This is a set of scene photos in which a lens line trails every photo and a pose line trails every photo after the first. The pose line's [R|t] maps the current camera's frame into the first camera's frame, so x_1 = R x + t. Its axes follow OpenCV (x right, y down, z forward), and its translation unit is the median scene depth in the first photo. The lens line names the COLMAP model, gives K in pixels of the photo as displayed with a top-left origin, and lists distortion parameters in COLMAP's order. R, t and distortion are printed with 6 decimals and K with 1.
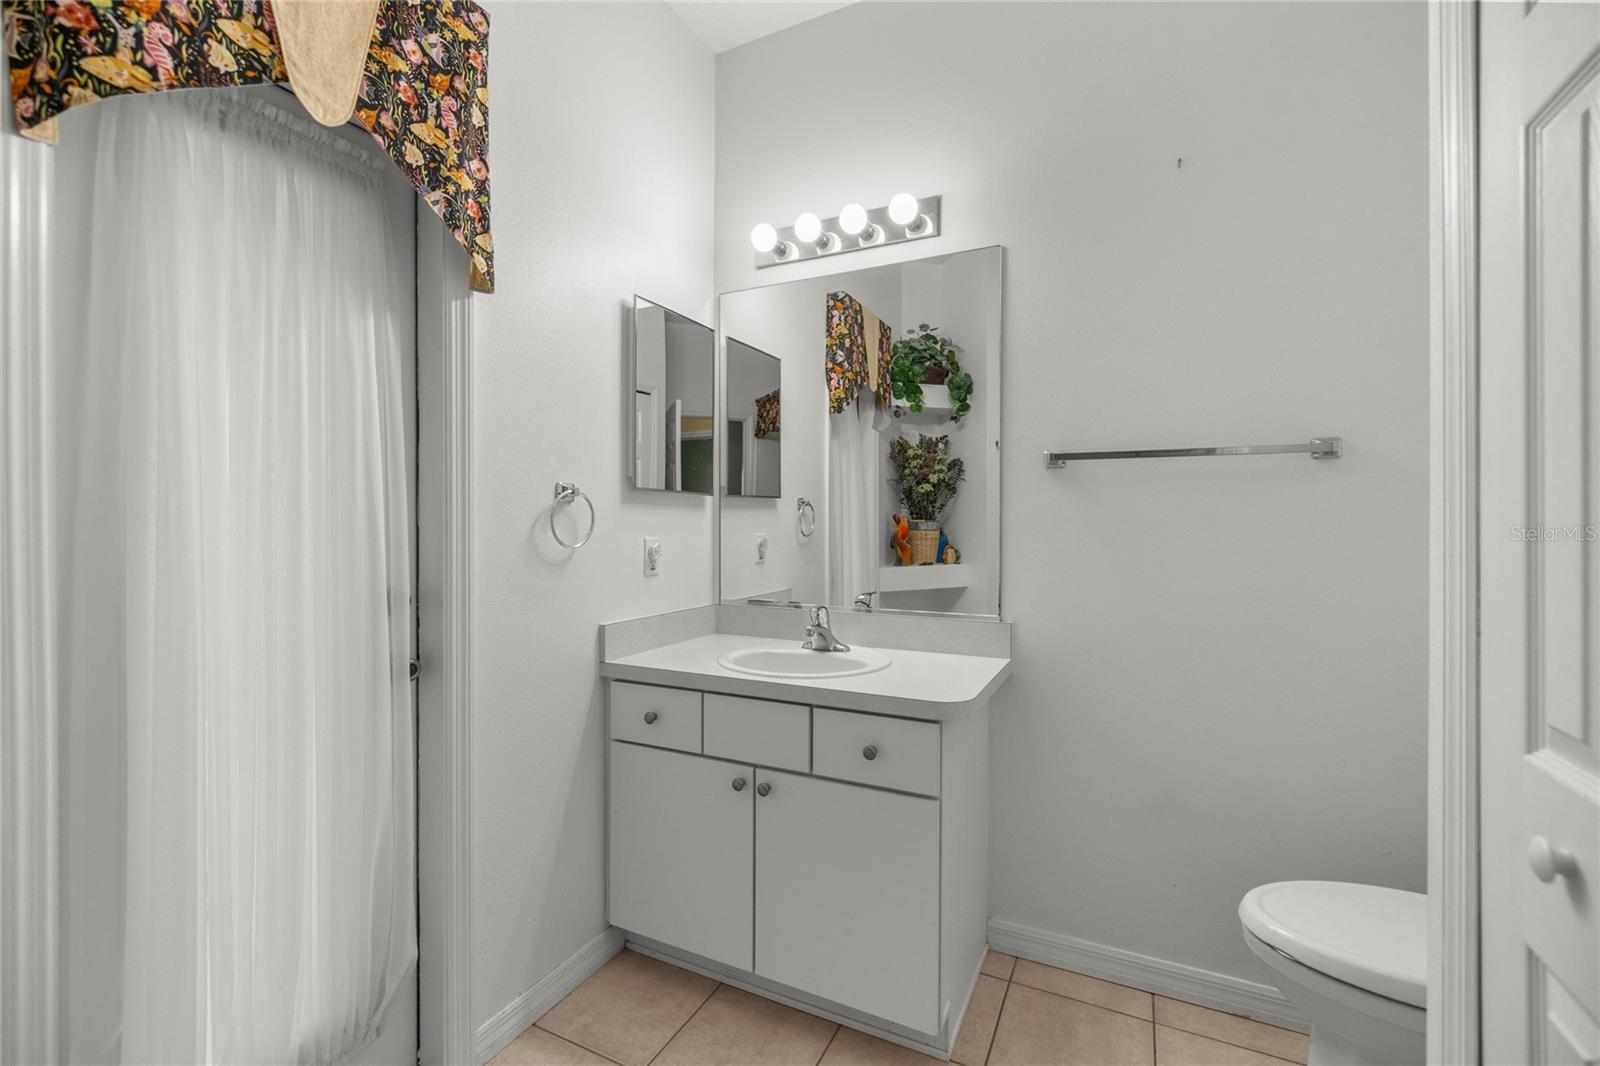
lens RADIAL K [[687.5, 0, 790.5], [0, 687.5, 519.7], [0, 0, 1]] dist [0.000950, 0.000686]
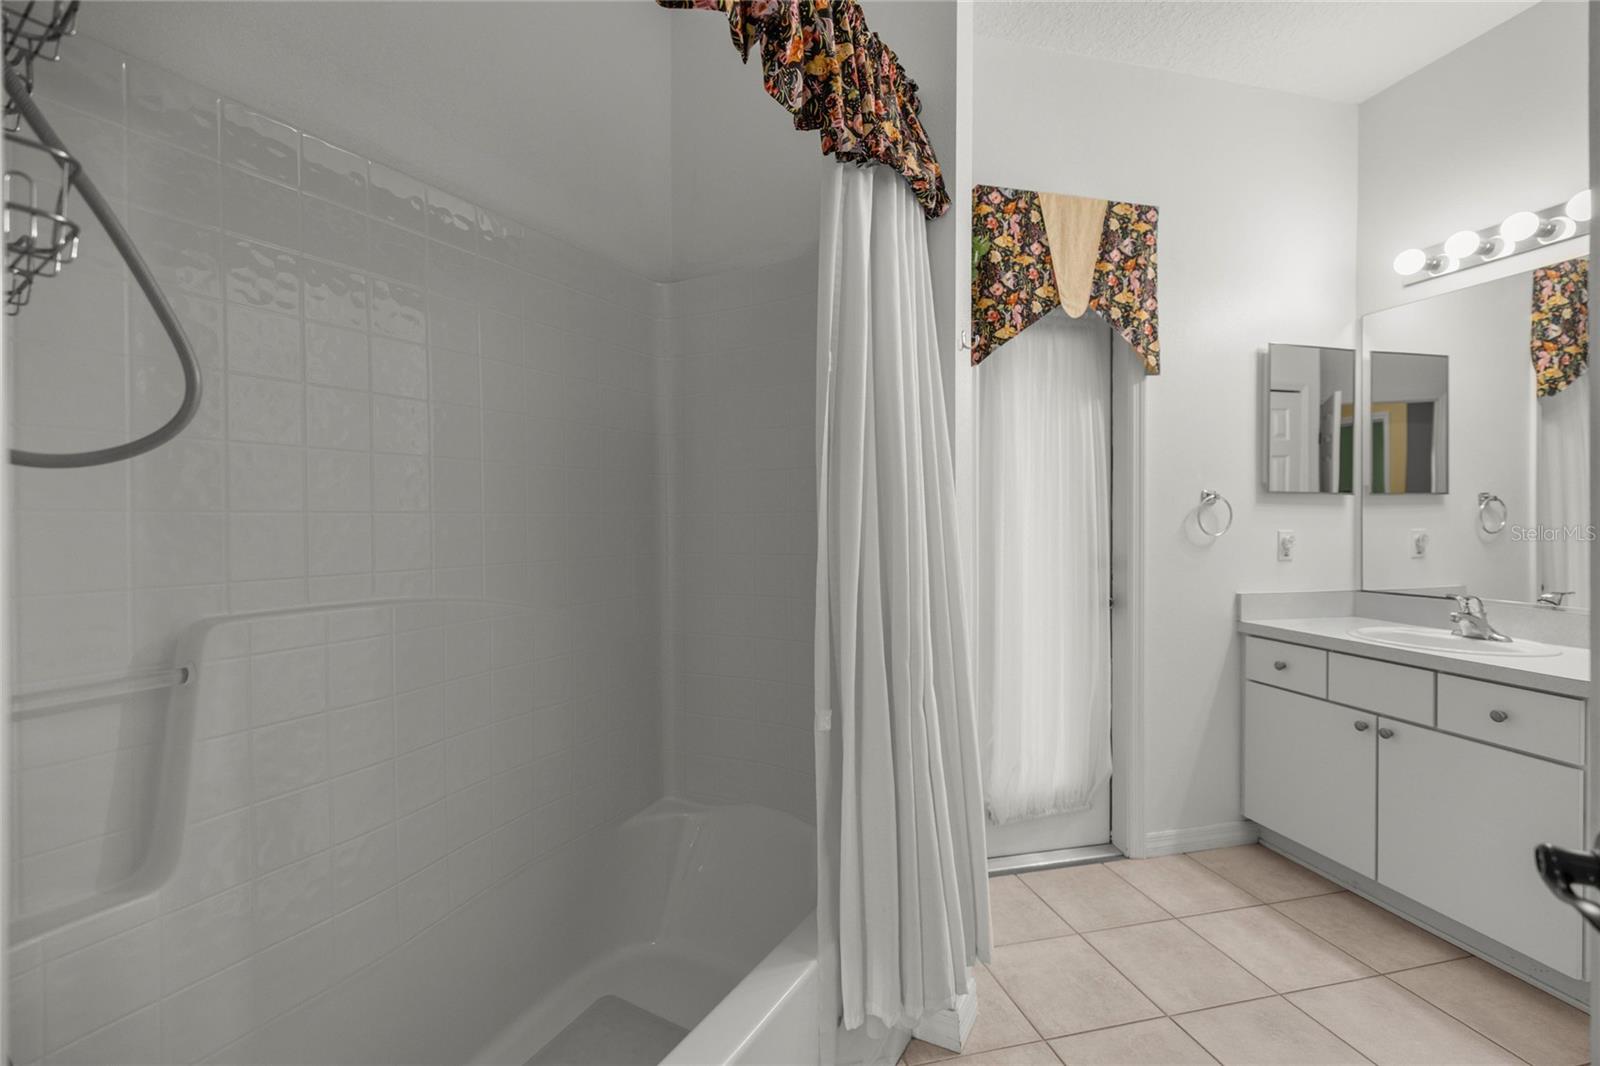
lens RADIAL K [[687.5, 0, 790.5], [0, 687.5, 519.7], [0, 0, 1]] dist [0.000950, 0.000686]
pose [[0.652393, 0.005493, -0.757861, 0.205318], [0.001342, 0.999964, 0.008404, -0.006567], [0.757880, -0.006499, 0.652362, -0.643235]]
